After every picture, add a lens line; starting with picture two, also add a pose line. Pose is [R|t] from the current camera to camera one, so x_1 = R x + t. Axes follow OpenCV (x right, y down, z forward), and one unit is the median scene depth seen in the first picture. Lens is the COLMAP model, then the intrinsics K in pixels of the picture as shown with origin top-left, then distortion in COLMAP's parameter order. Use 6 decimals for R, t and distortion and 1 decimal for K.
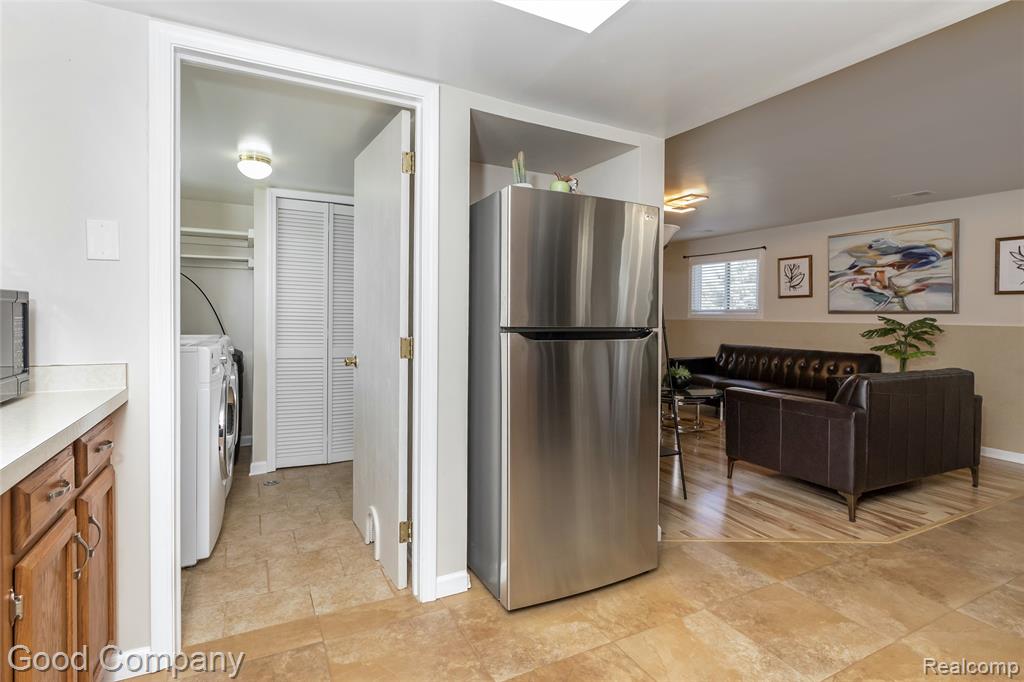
lens RADIAL K [[516.7, 0, 509.5], [0, 516.7, 316.9], [0, 0, 1]] dist [-0.009097, 0.000836]
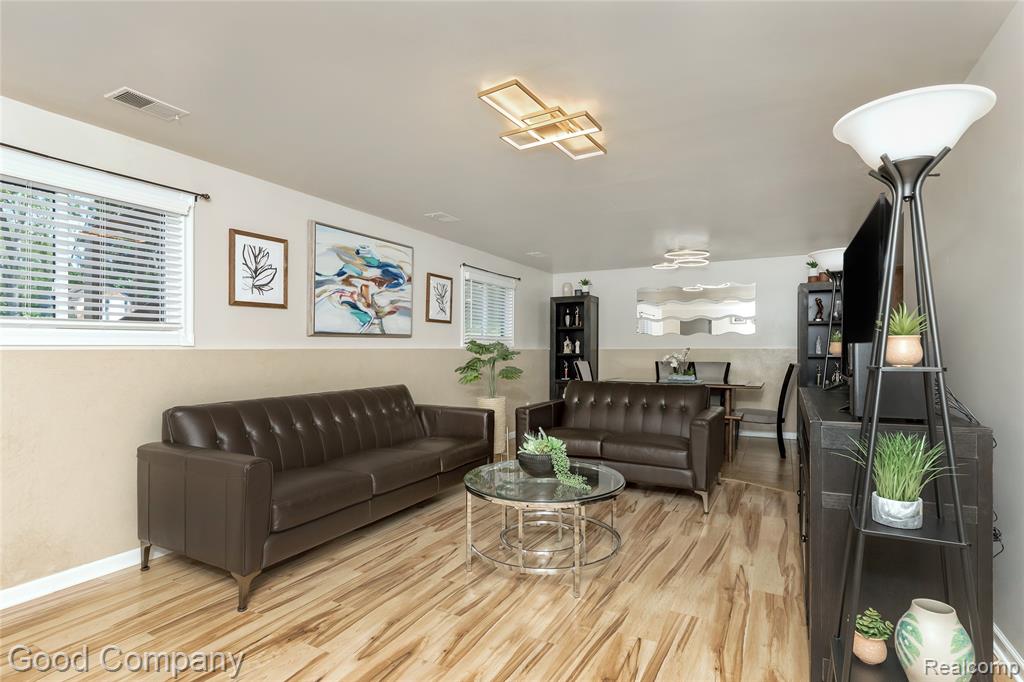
lens RADIAL K [[516.7, 0, 517.3], [0, 516.7, 349.7], [0, 0, 1]] dist [-0.009097, 0.000836]
pose [[-0.584577, -0.016259, 0.811175, -0.091884], [-0.005536, 0.999856, 0.016052, -0.000184], [-0.811319, 0.004893, -0.584583, 1.271859]]
